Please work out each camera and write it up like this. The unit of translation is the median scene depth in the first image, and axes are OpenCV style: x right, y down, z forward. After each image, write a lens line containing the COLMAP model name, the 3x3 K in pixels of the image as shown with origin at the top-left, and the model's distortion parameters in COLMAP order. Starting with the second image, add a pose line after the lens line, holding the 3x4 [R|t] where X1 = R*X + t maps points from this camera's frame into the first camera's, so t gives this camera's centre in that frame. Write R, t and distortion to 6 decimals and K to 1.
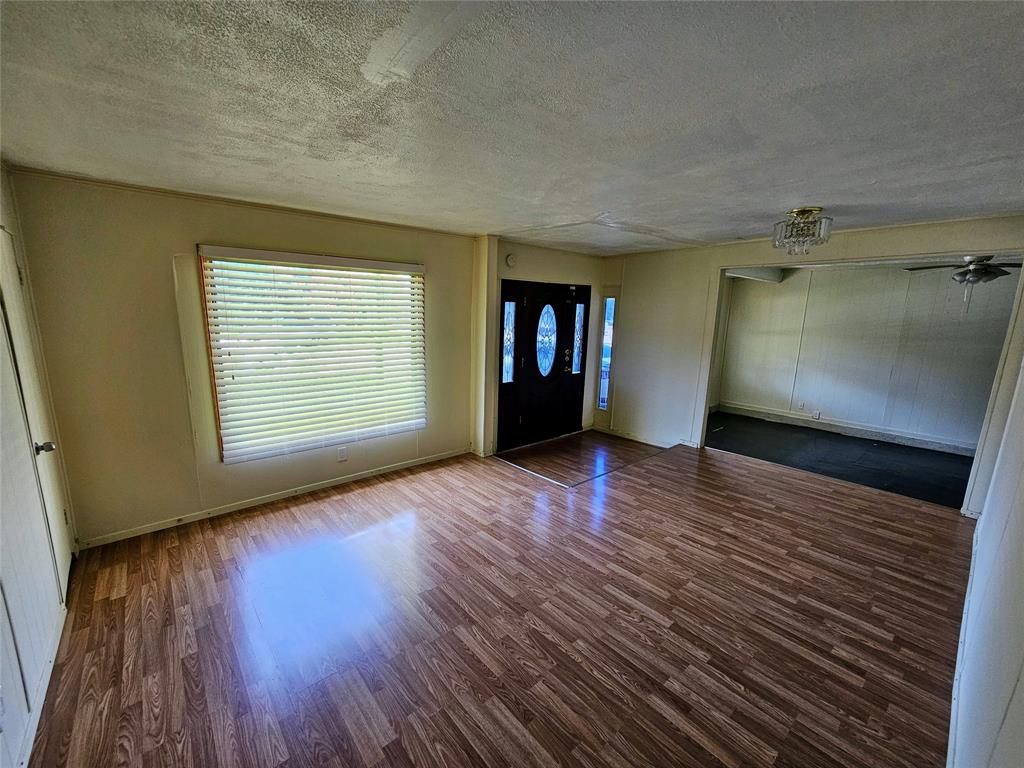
lens RADIAL K [[422.3, 0, 495.3], [0, 422.3, 383.8], [0, 0, 1]] dist [0.000769, 0.000126]
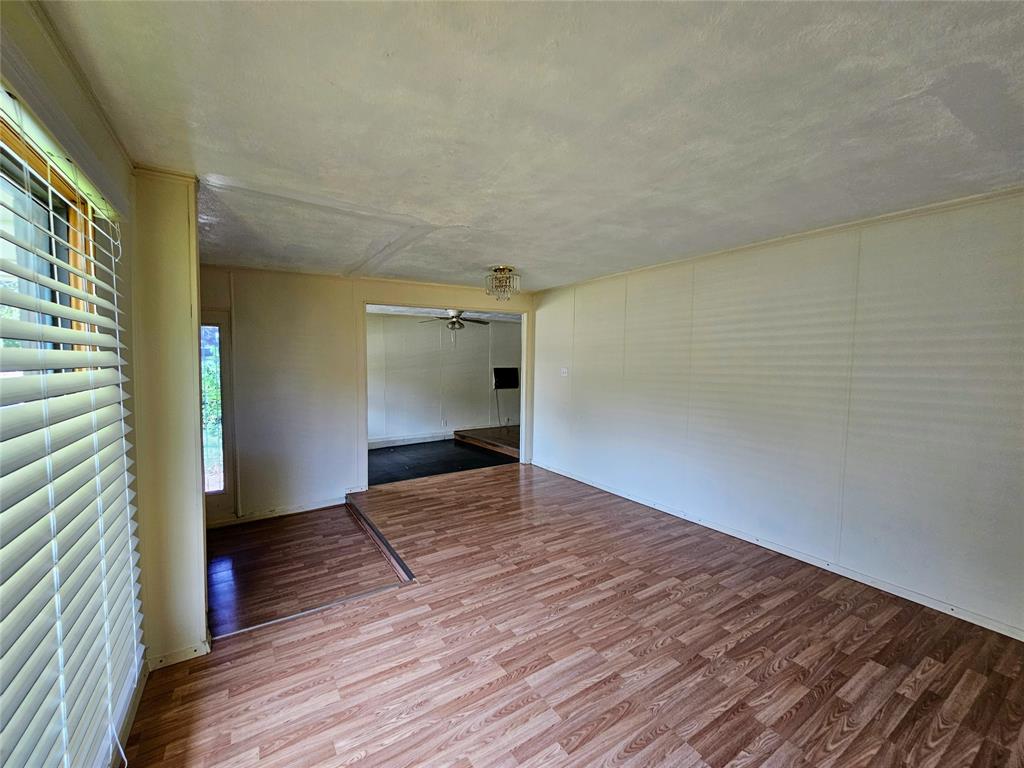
lens RADIAL K [[422.3, 0, 499.3], [0, 422.3, 386.6], [0, 0, 1]] dist [0.000769, 0.000126]
pose [[0.145833, -0.082390, 0.985873, -0.616458], [0.176554, 0.982696, 0.056008, -0.119513], [-0.973428, 0.165892, 0.157855, 0.861176]]
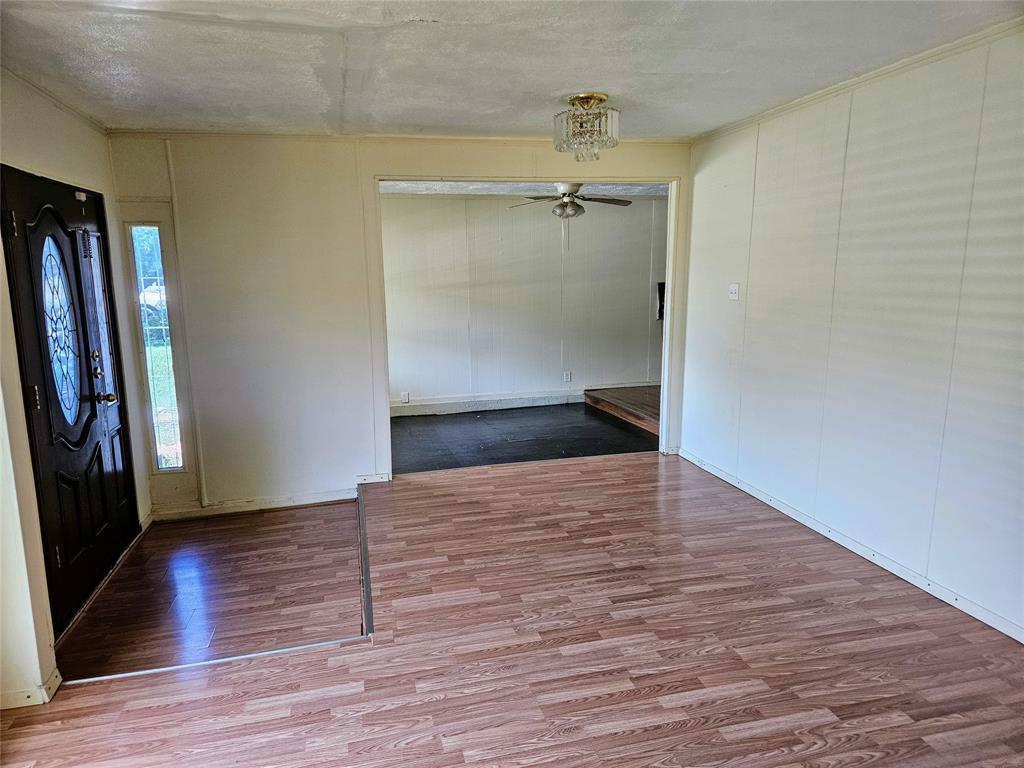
lens RADIAL K [[683.4, 0, 514.6], [0, 683.4, 394.3], [0, 0, 1]] dist [0.078691, -0.060238]
pose [[0.440657, -0.188640, 0.877631, -0.445045], [0.183163, 0.975997, 0.117817, -0.080475], [-0.878791, 0.108833, 0.464632, 0.617006]]
